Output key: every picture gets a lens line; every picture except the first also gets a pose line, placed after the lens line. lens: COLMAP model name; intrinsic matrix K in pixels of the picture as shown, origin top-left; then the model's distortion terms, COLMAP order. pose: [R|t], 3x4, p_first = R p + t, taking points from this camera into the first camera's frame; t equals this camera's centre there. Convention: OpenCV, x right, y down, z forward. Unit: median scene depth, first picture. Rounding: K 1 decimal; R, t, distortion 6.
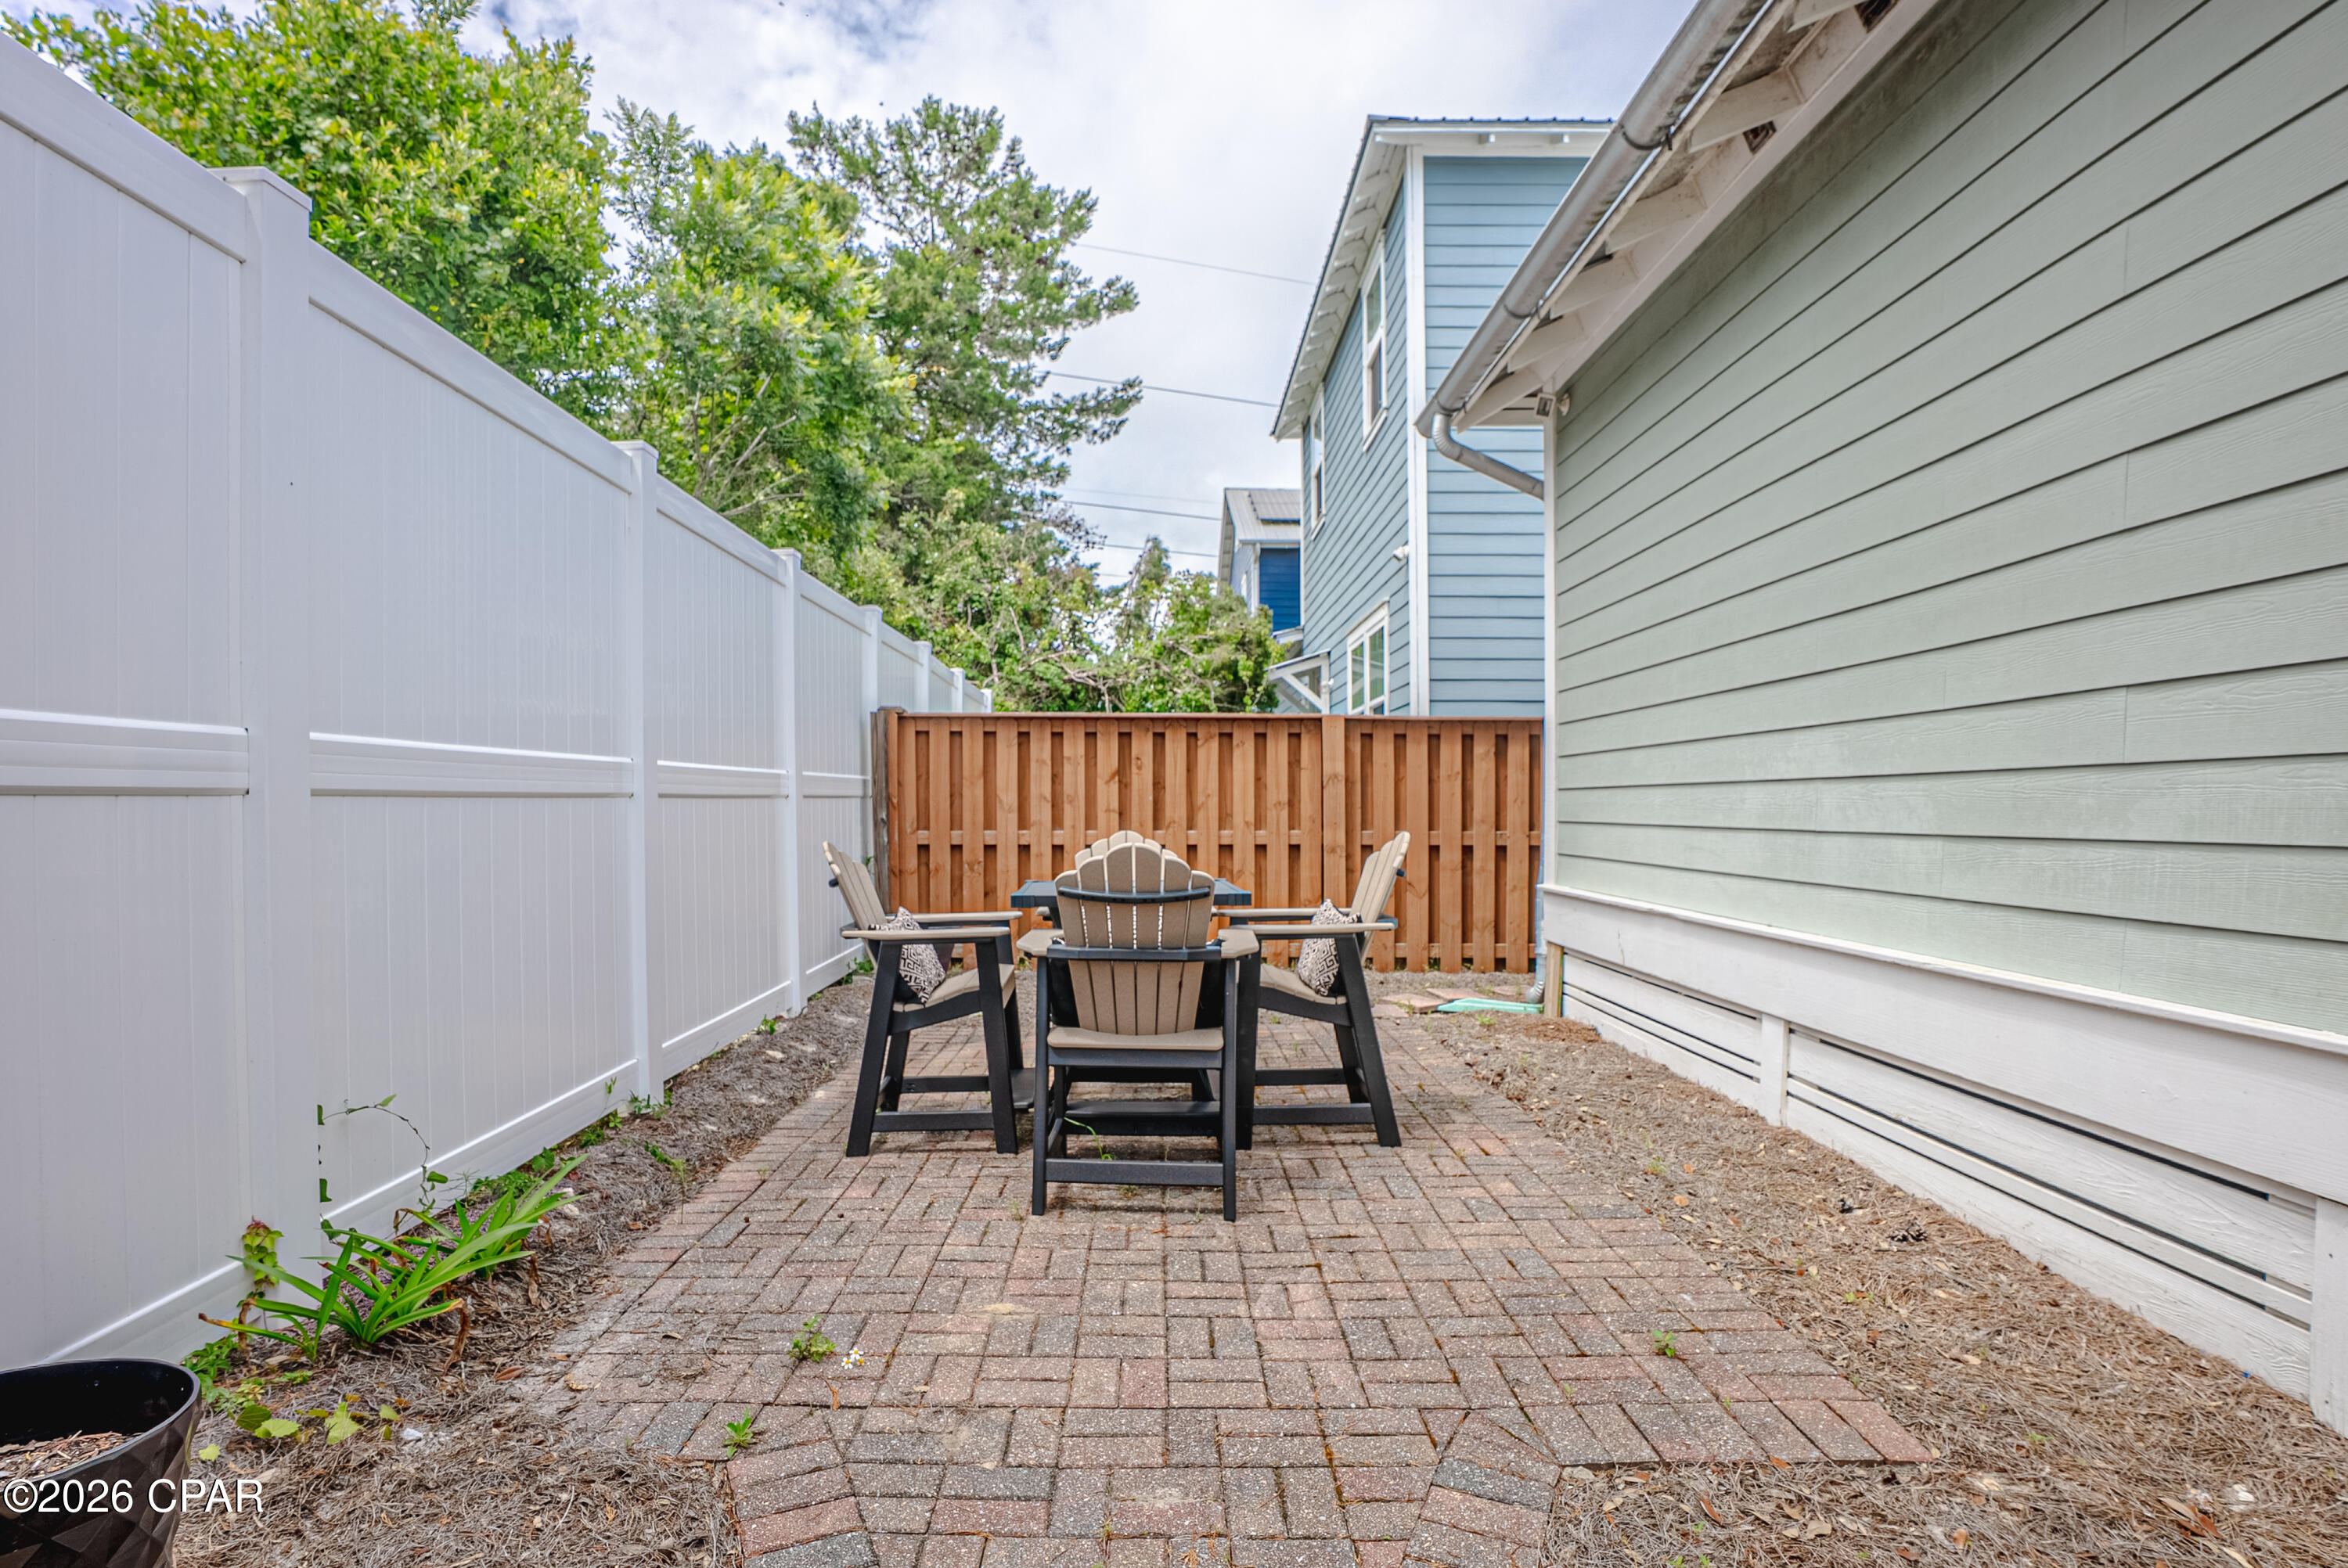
lens RADIAL K [[1087.7, 0, 1129.4], [0, 1087.7, 834.9], [0, 0, 1]] dist [-0.039013, 0.008501]
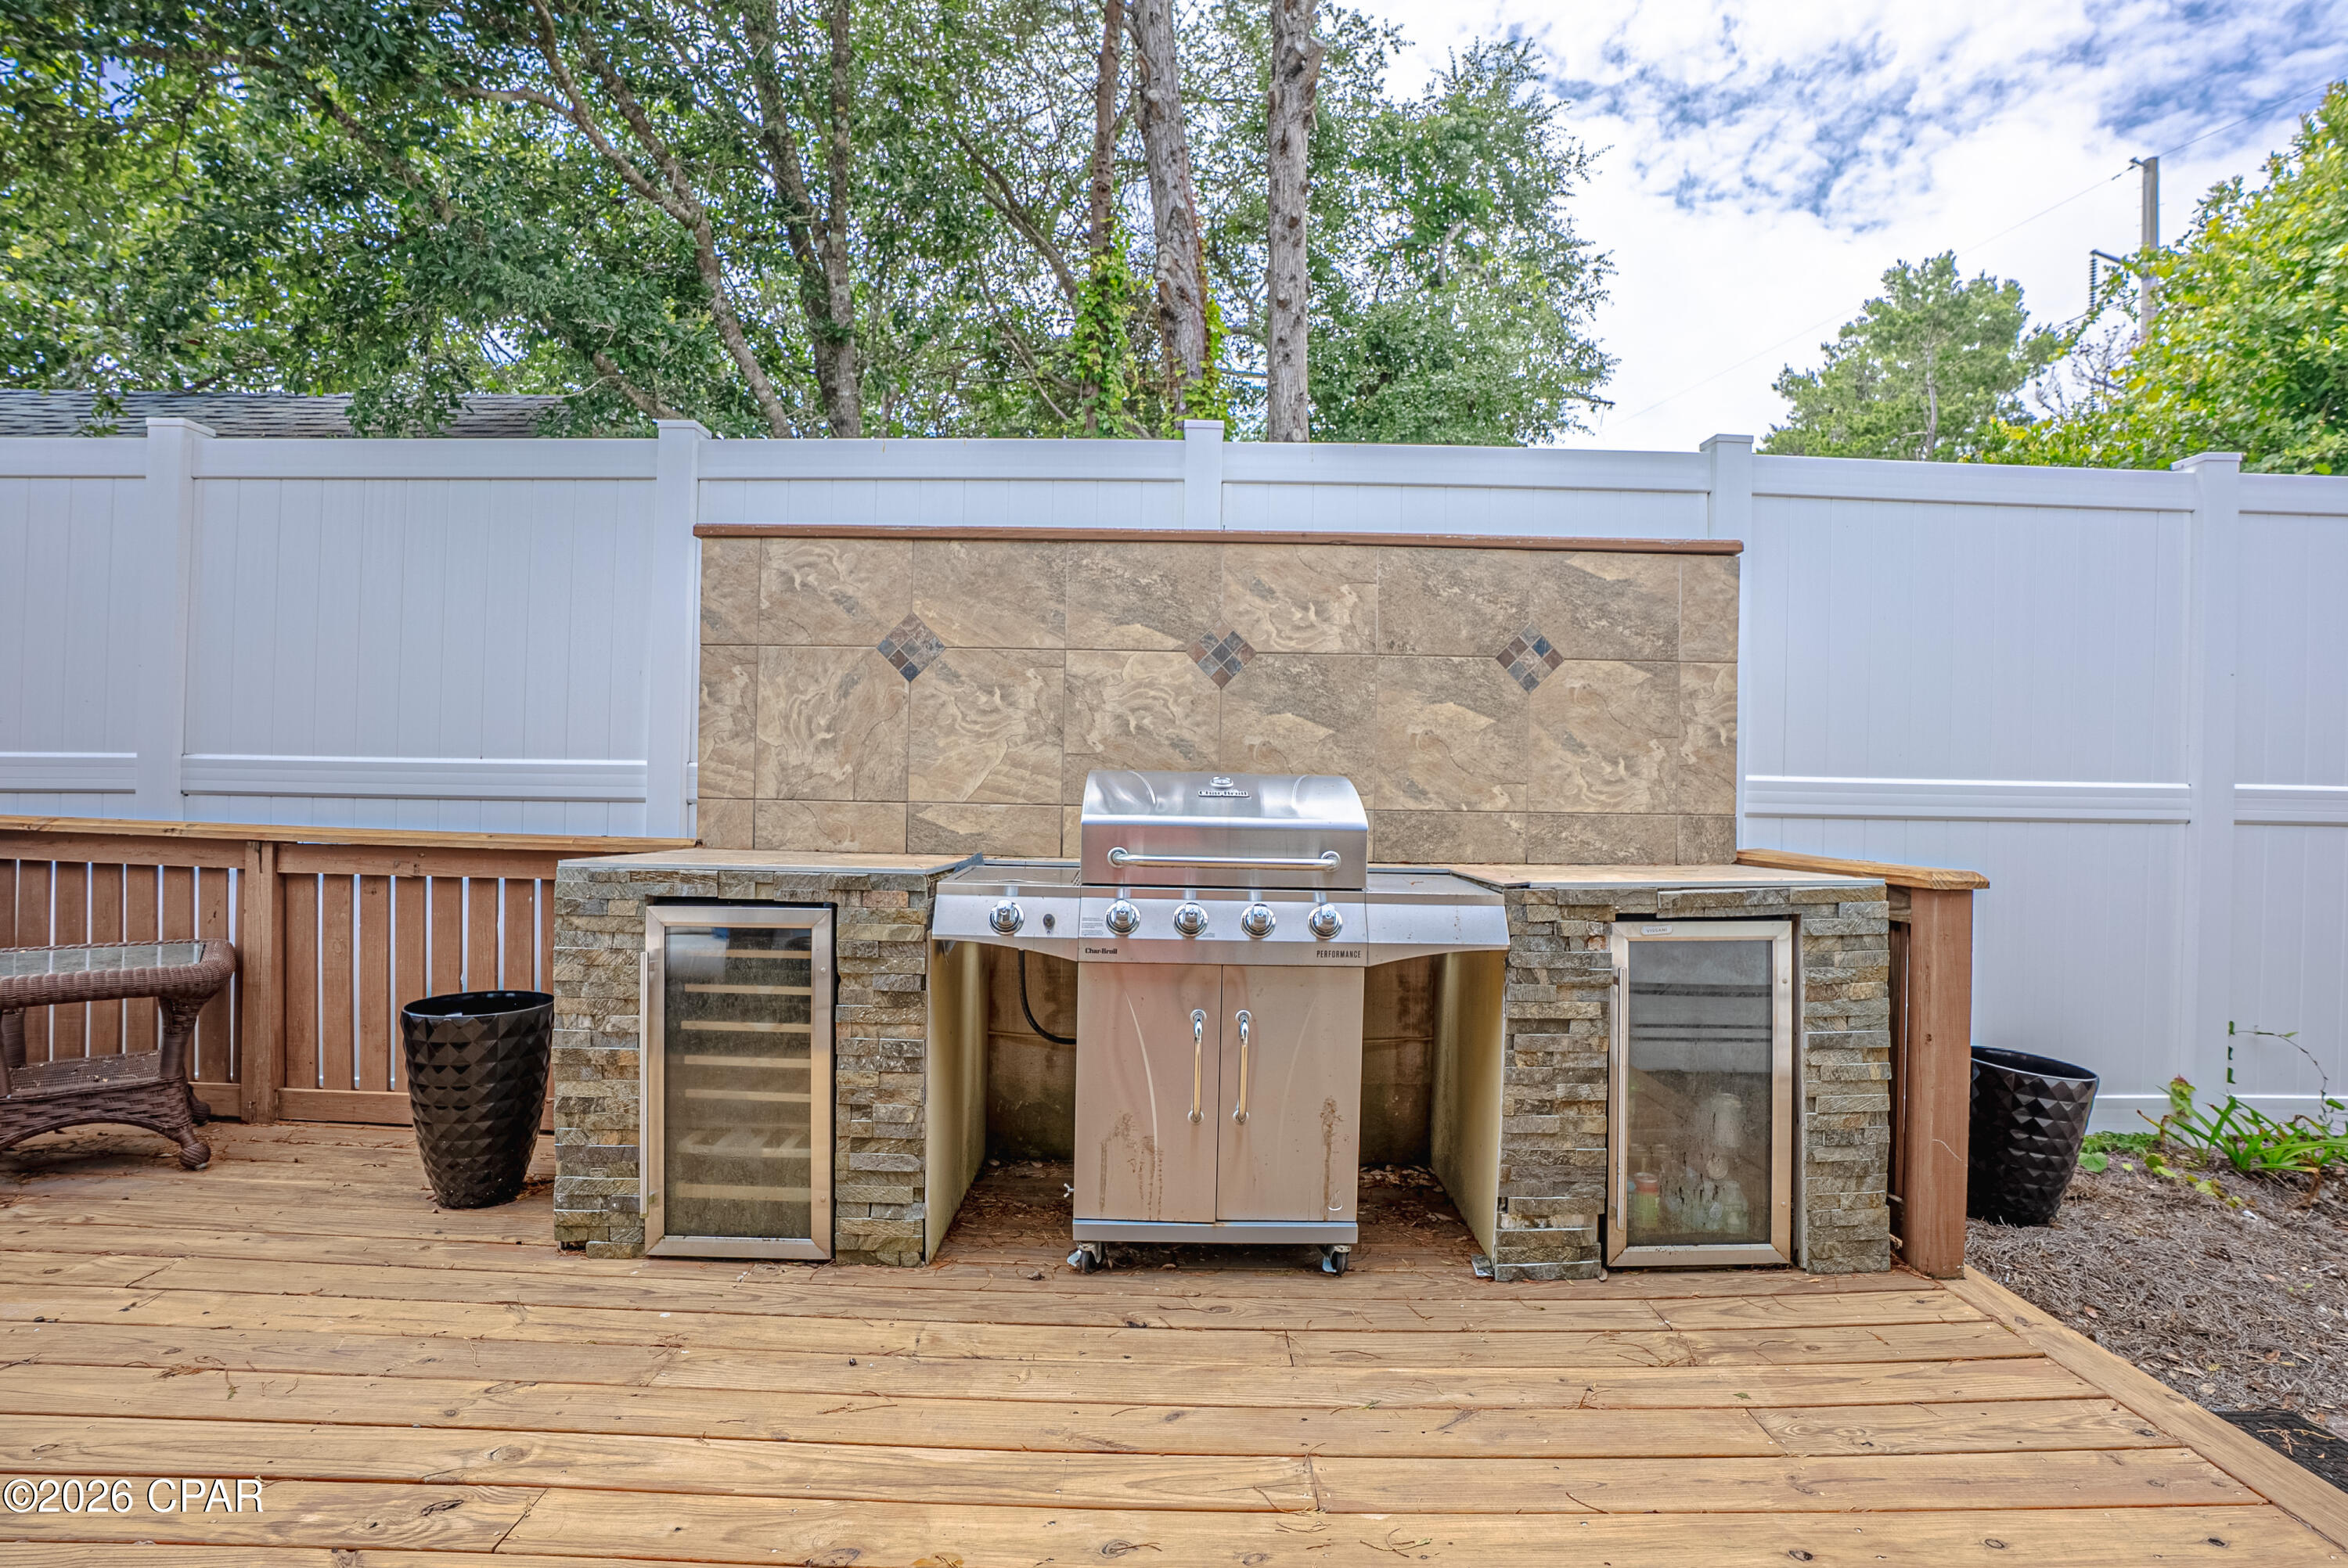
lens RADIAL K [[1087.7, 0, 1186.4], [0, 1087.7, 781.0], [0, 0, 1]] dist [-0.039013, 0.008501]
pose [[0.024713, -0.003895, -0.999687, 0.214977], [-0.044227, 0.999009, -0.004986, -0.006885], [0.998716, 0.044336, 0.024516, -0.168927]]
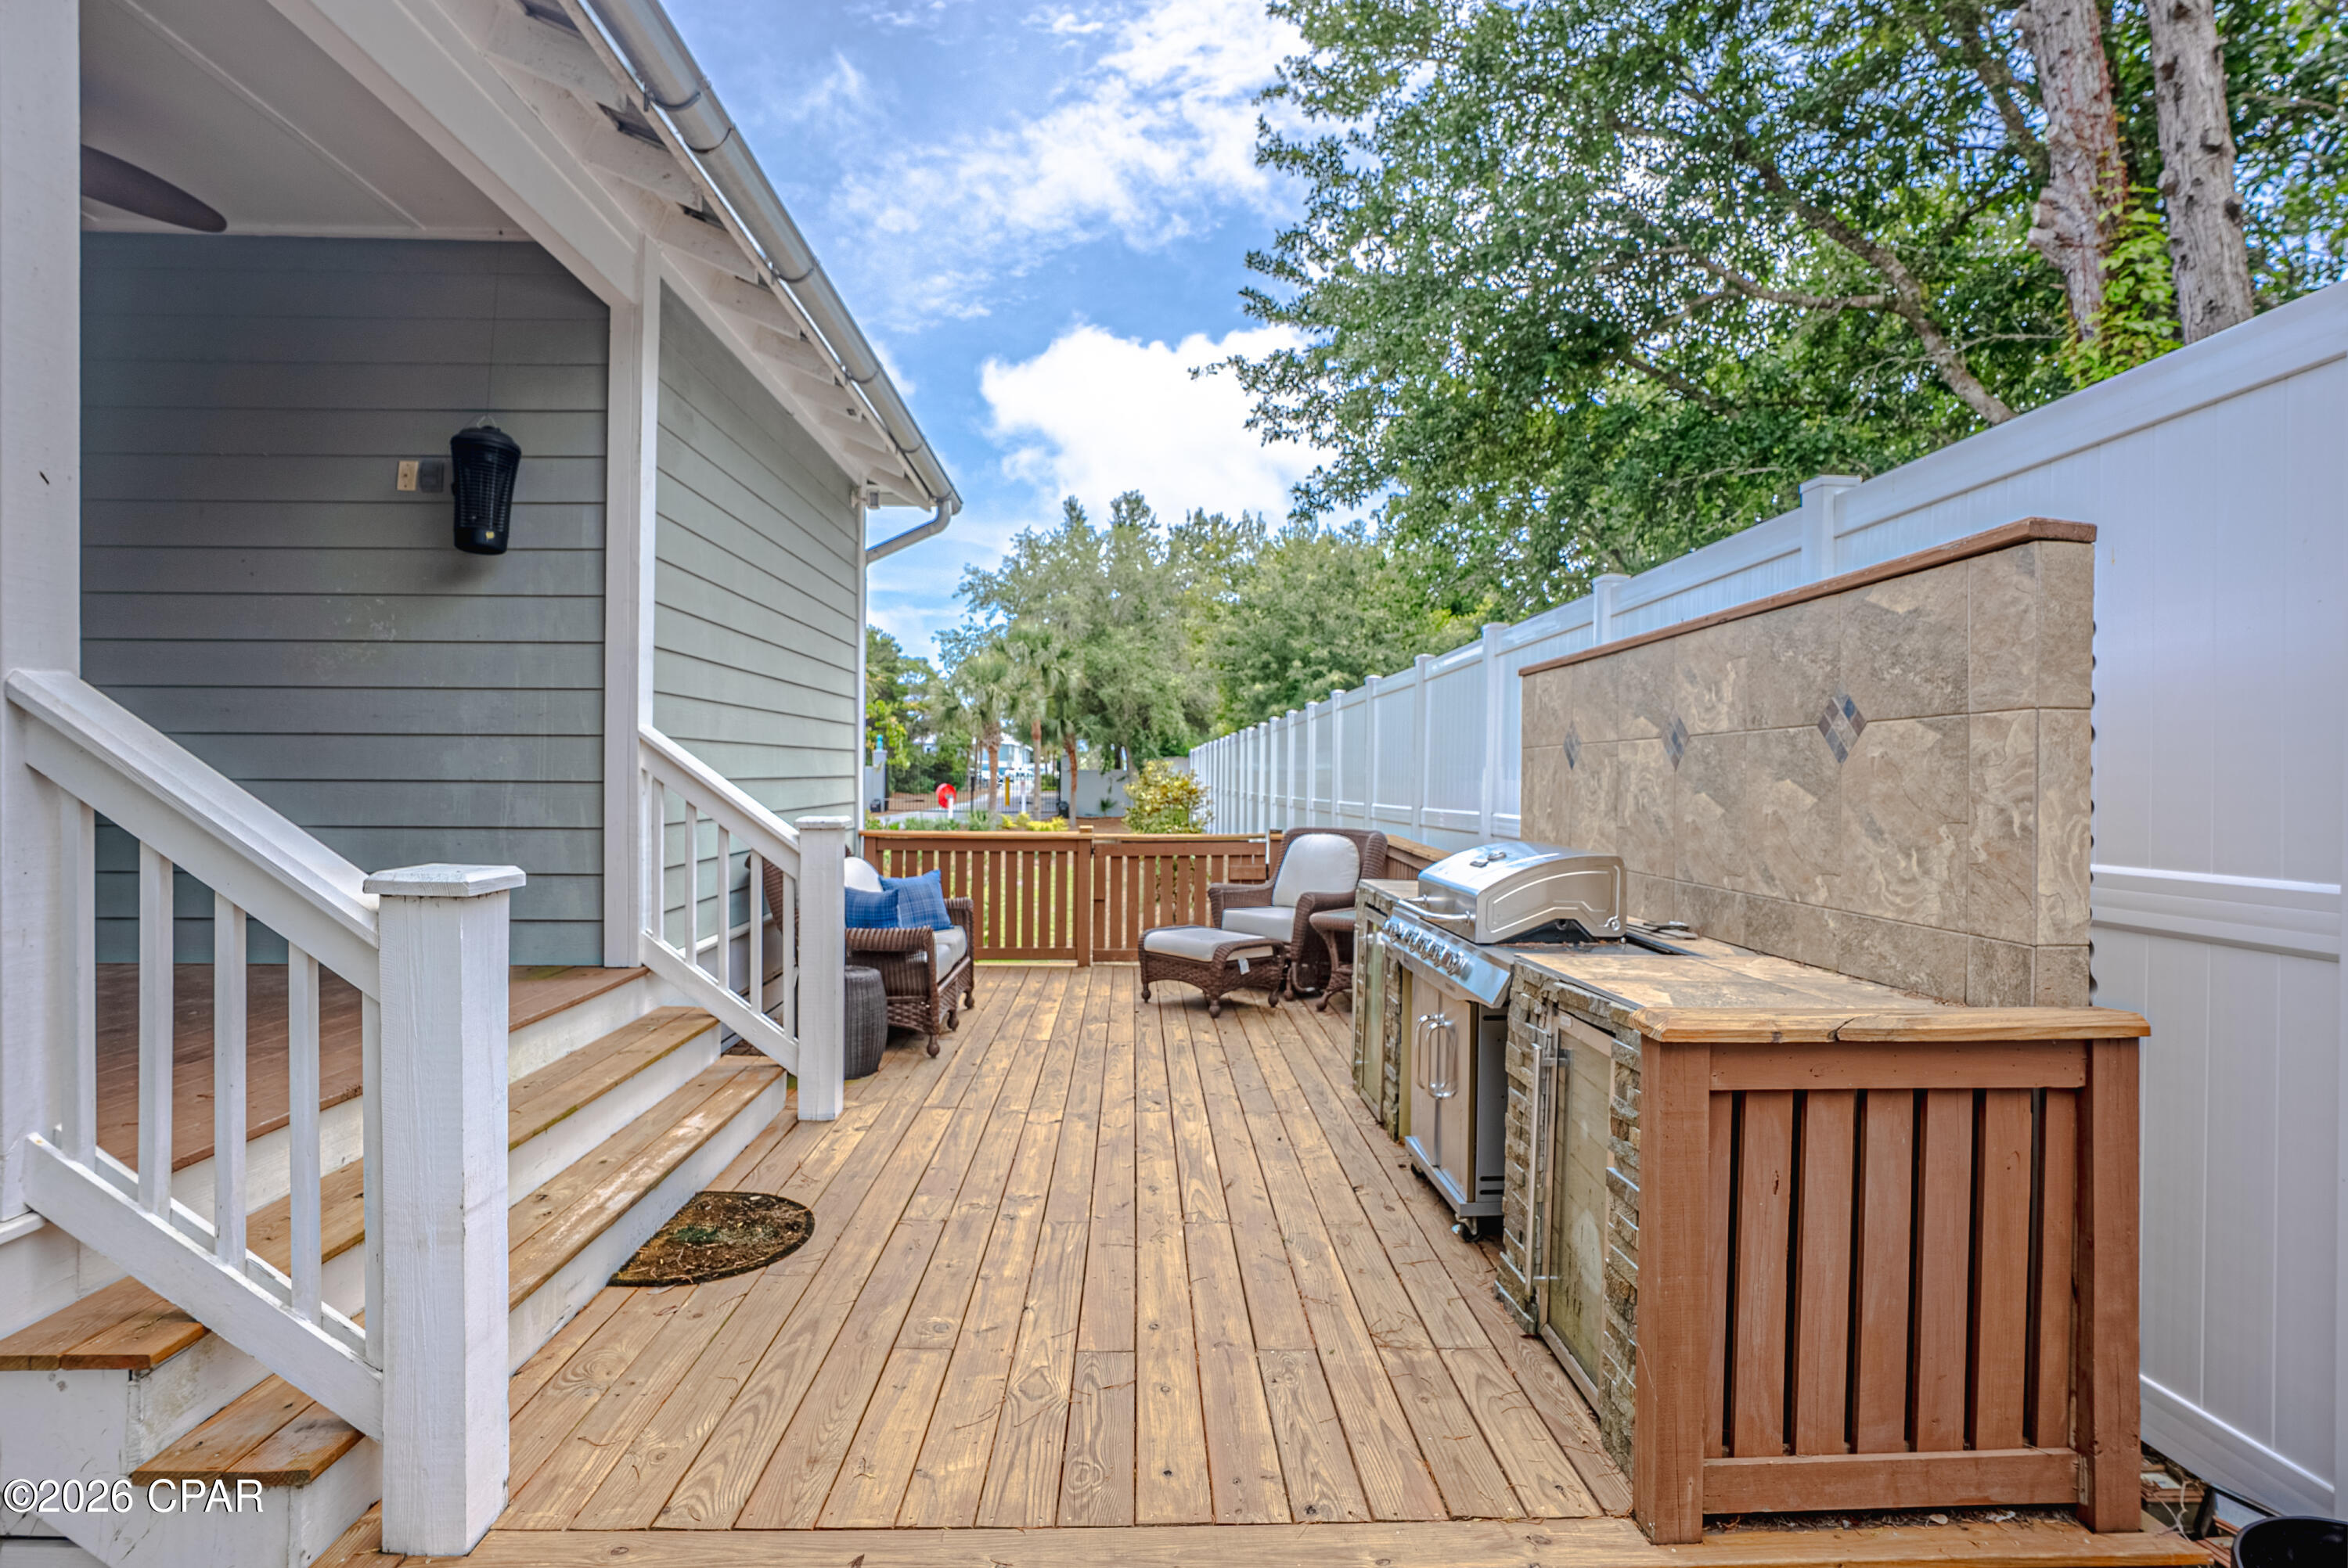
lens RADIAL K [[1185.1, 0, 1175.1], [0, 1185.1, 771.0], [0, 0, 1]] dist [-0.022114, 0.000586]
pose [[-0.998520, -0.008682, -0.053692, 0.045998], [-0.009755, 0.999757, 0.019754, -0.048843], [0.053507, 0.020249, -0.998362, 0.294370]]
